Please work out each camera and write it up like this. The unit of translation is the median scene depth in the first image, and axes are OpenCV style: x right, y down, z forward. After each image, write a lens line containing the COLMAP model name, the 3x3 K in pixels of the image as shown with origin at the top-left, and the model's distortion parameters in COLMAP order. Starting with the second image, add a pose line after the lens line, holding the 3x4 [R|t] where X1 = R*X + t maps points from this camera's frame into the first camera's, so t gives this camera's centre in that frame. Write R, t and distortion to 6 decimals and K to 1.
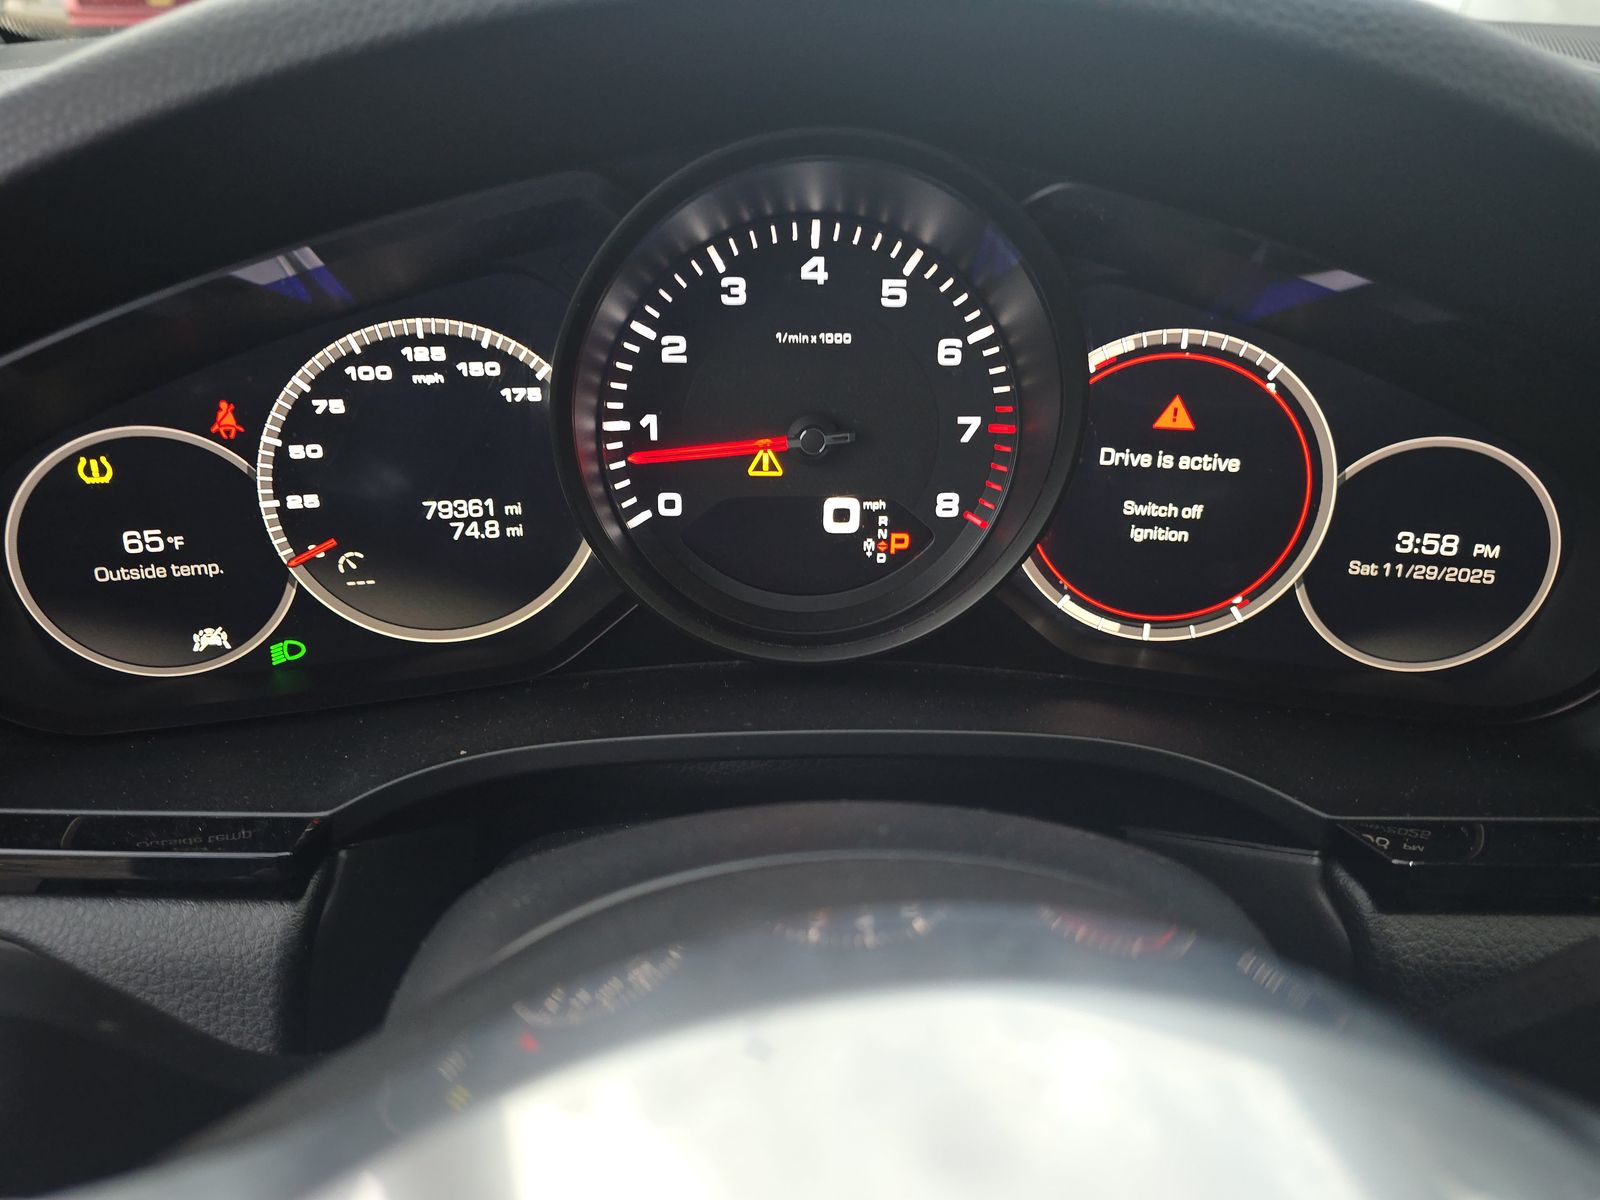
lens RADIAL K [[1143.9, 0, 800.0], [0, 1143.9, 600.0], [0, 0, 1]] dist [0.049693, -0.082290]
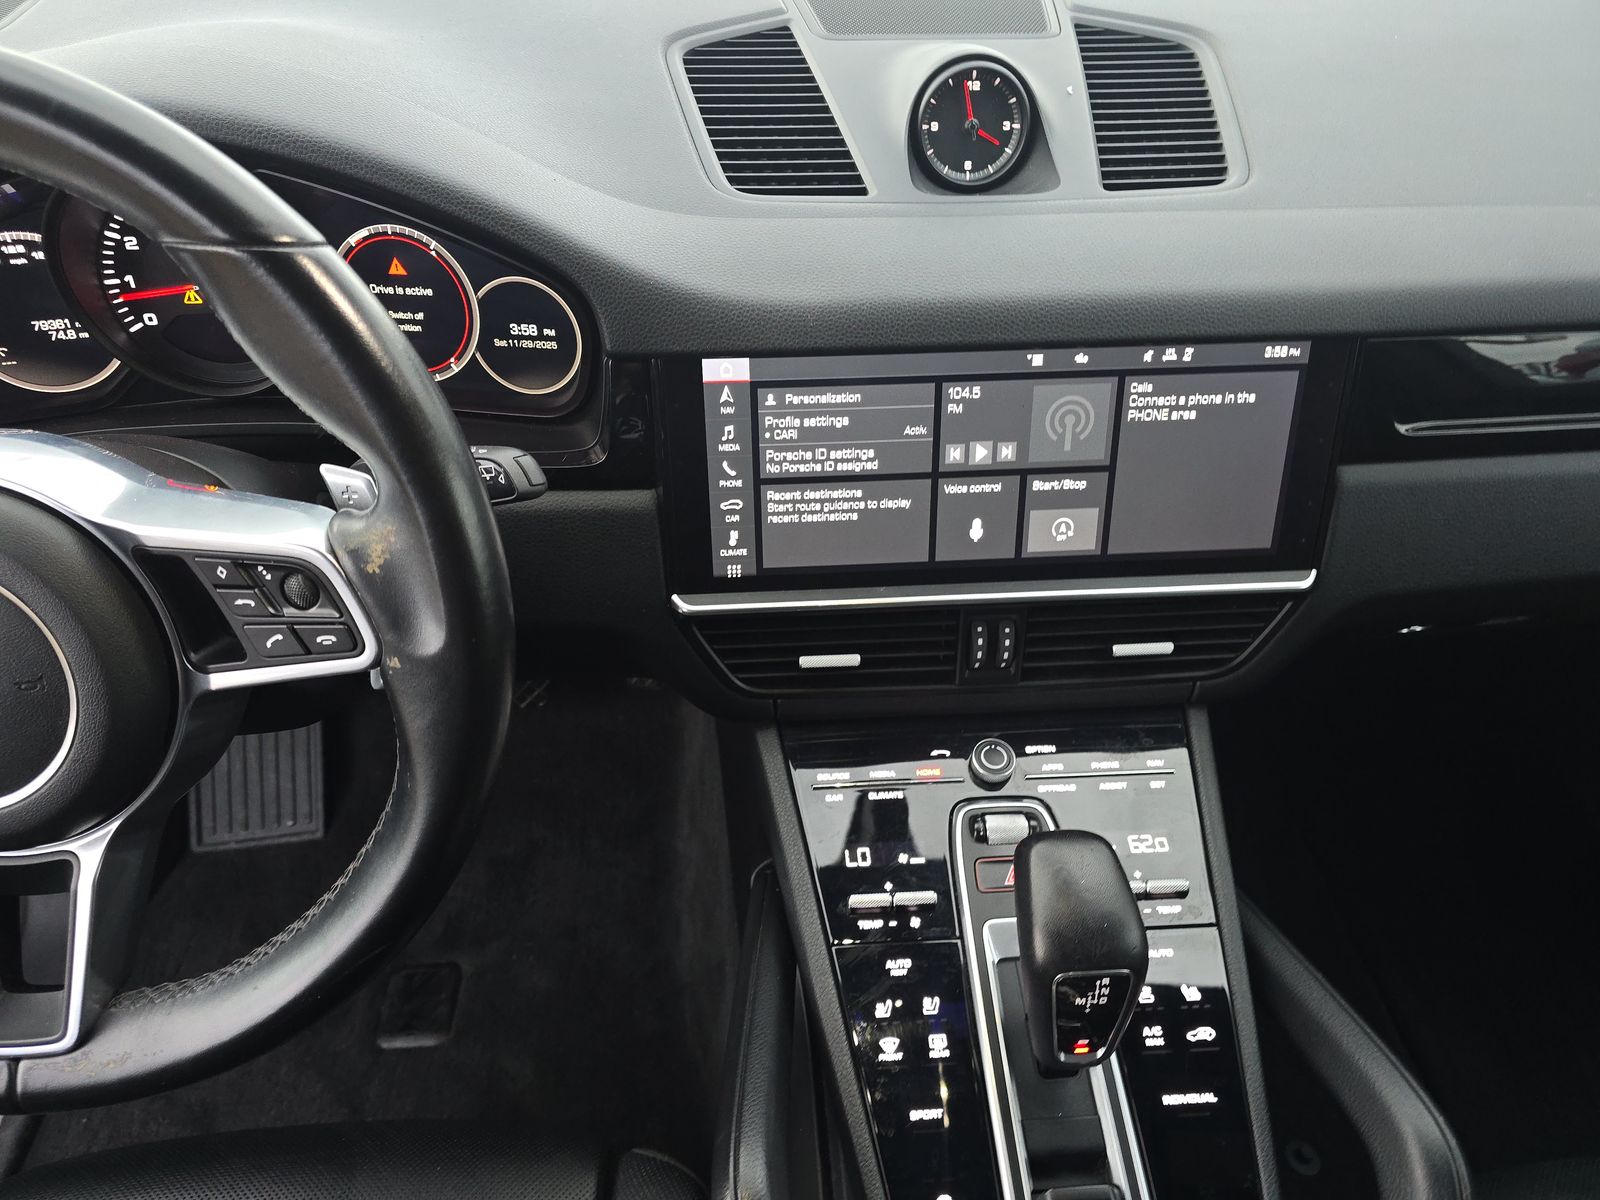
lens RADIAL K [[1138.2, 0, 800.0], [0, 1138.2, 600.0], [0, 0, 1]] dist [0.063150, -0.064298]
pose [[0.999482, -0.029179, -0.013570, 1.067014], [0.031174, 0.982553, 0.183350, 0.067276], [0.007984, -0.183678, 0.982954, -1.117841]]
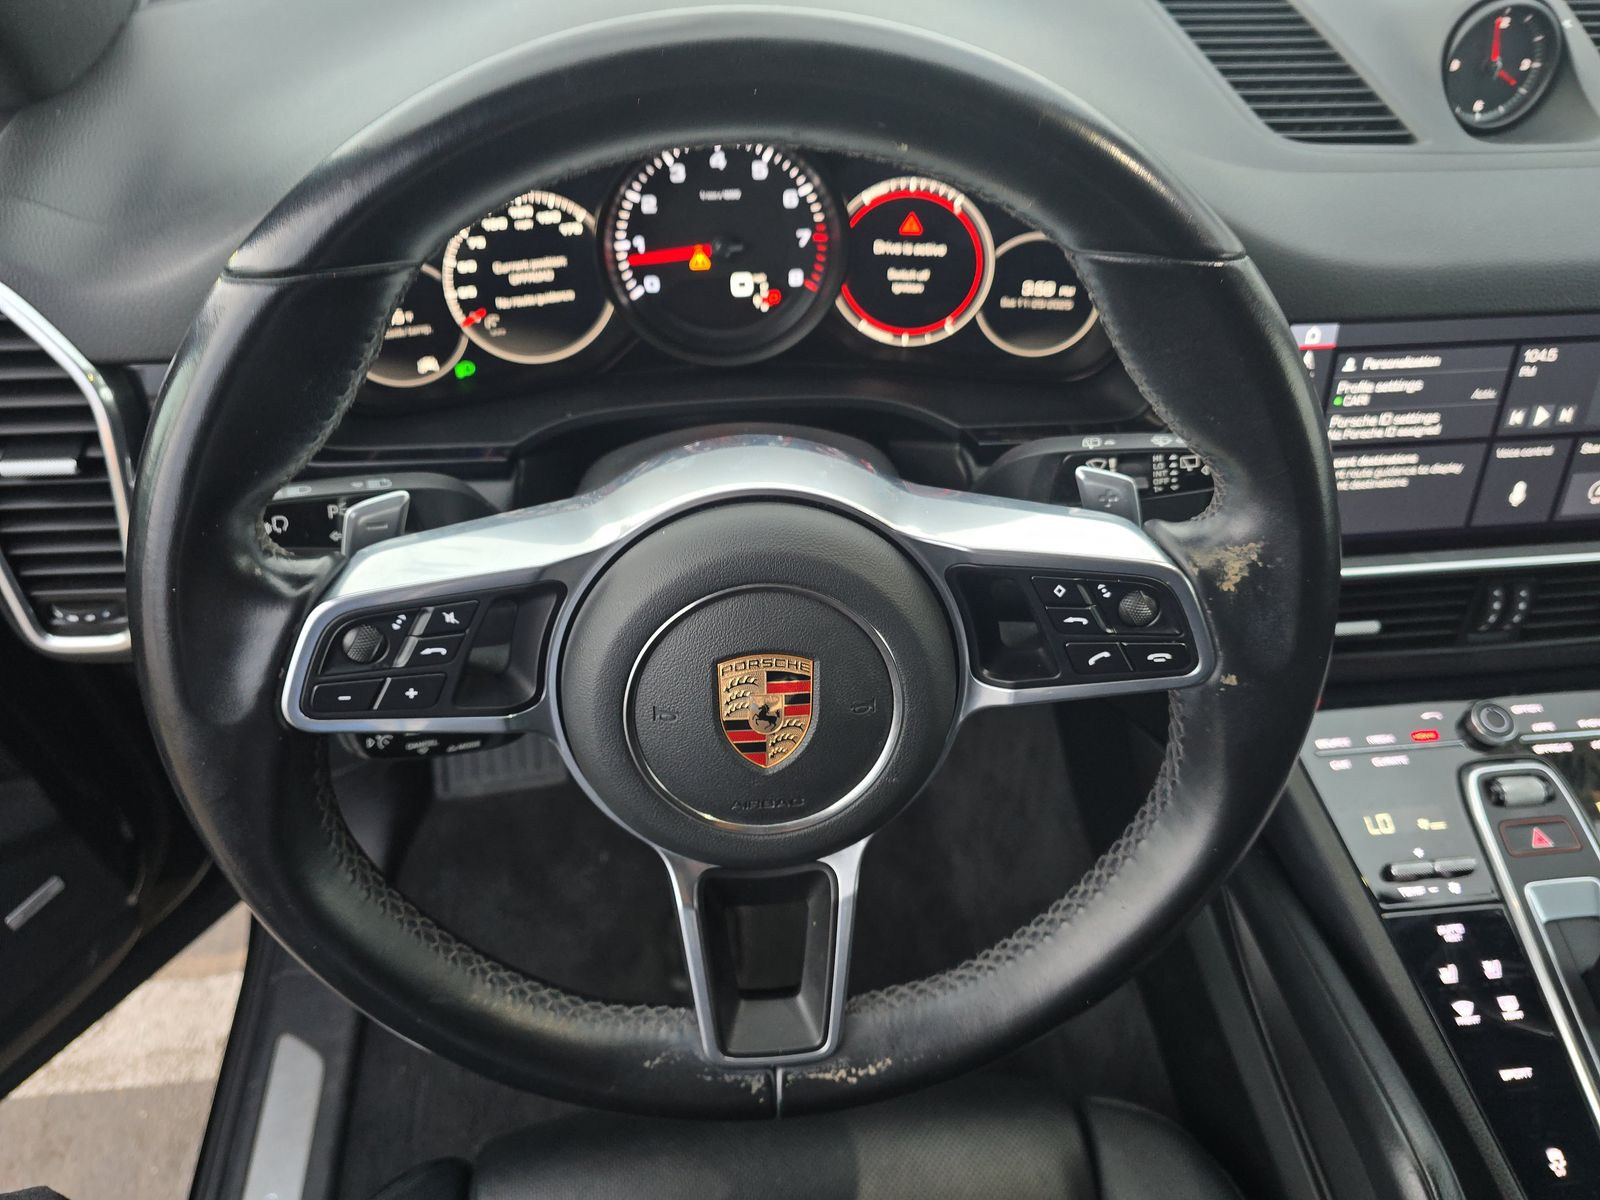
lens RADIAL K [[1143.9, 0, 800.0], [0, 1143.9, 600.0], [0, 0, 1]] dist [0.049693, -0.082290]
pose [[0.998800, -0.046805, 0.014441, 0.084310], [0.041104, 0.961252, 0.272588, -0.090729], [-0.026640, -0.271667, 0.962022, -1.038426]]
